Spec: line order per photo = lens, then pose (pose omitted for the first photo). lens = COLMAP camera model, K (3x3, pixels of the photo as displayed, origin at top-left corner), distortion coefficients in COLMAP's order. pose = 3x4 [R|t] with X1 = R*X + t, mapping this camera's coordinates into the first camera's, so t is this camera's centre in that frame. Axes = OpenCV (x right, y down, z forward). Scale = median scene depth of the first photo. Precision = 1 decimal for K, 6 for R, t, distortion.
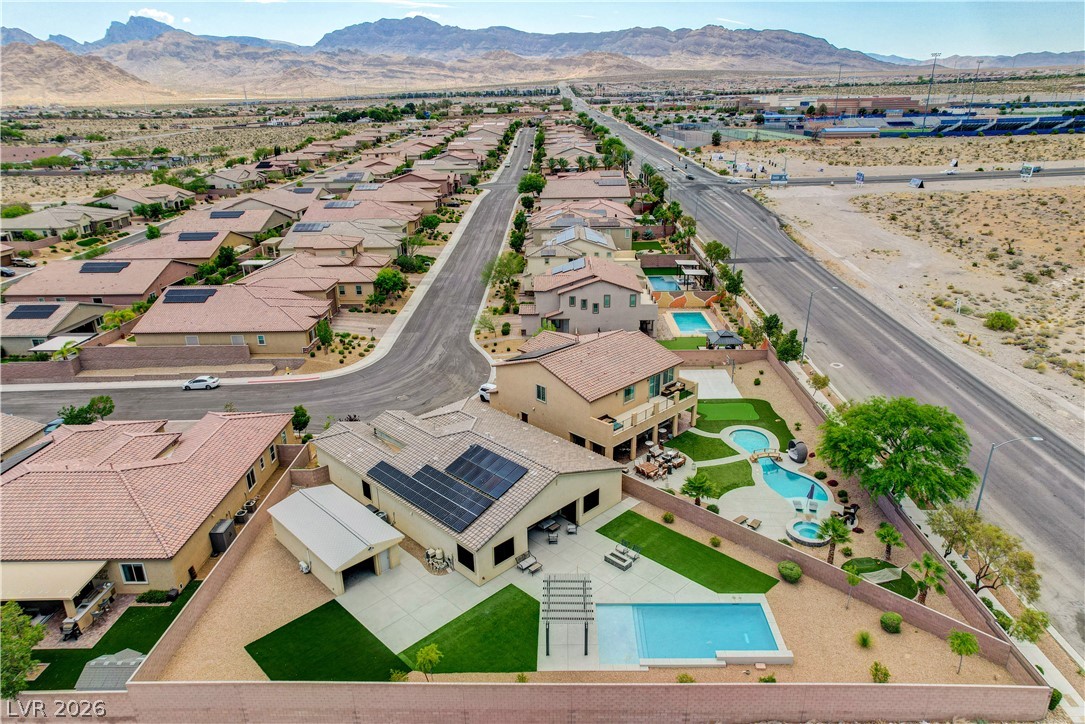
lens RADIAL K [[693.8, 0, 542.5], [0, 693.8, 362.0], [0, 0, 1]] dist [-0.025496, 0.048544]
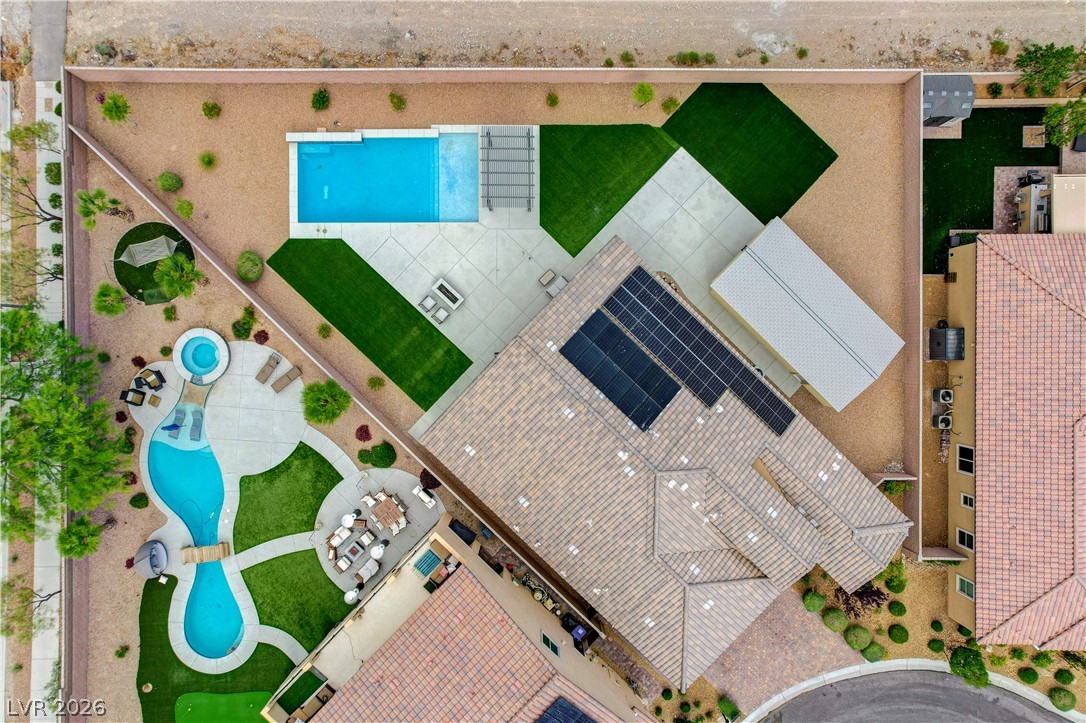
lens RADIAL K [[694.4, 0, 543.0], [0, 694.4, 361.5], [0, 0, 1]] dist [-0.025496, 0.048544]
pose [[-0.999672, 0.024471, 0.007521, -0.009270], [-0.002067, -0.369971, 0.929041, -0.483252], [0.025517, 0.928721, 0.369900, 0.709102]]
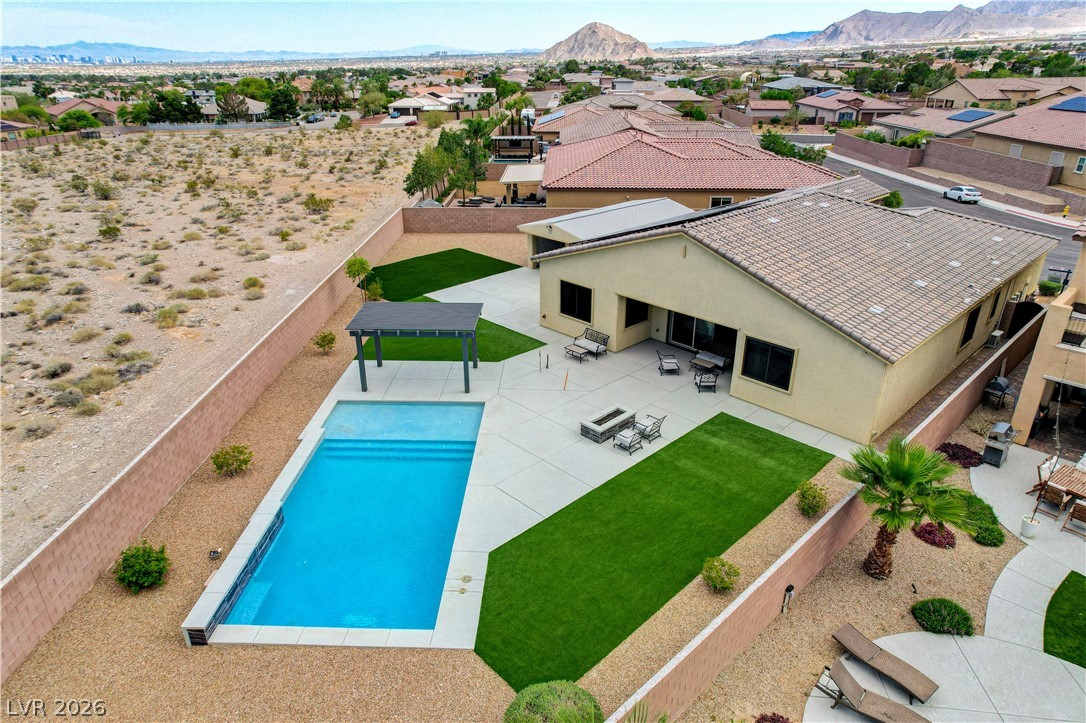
lens RADIAL K [[694.4, 0, 543.0], [0, 694.4, 361.5], [0, 0, 1]] dist [-0.025496, 0.048544]
pose [[-0.004973, 0.424197, -0.905556, 0.475587], [-0.353415, 0.846381, 0.398418, 0.072011], [0.935454, 0.322018, 0.145708, 0.809270]]
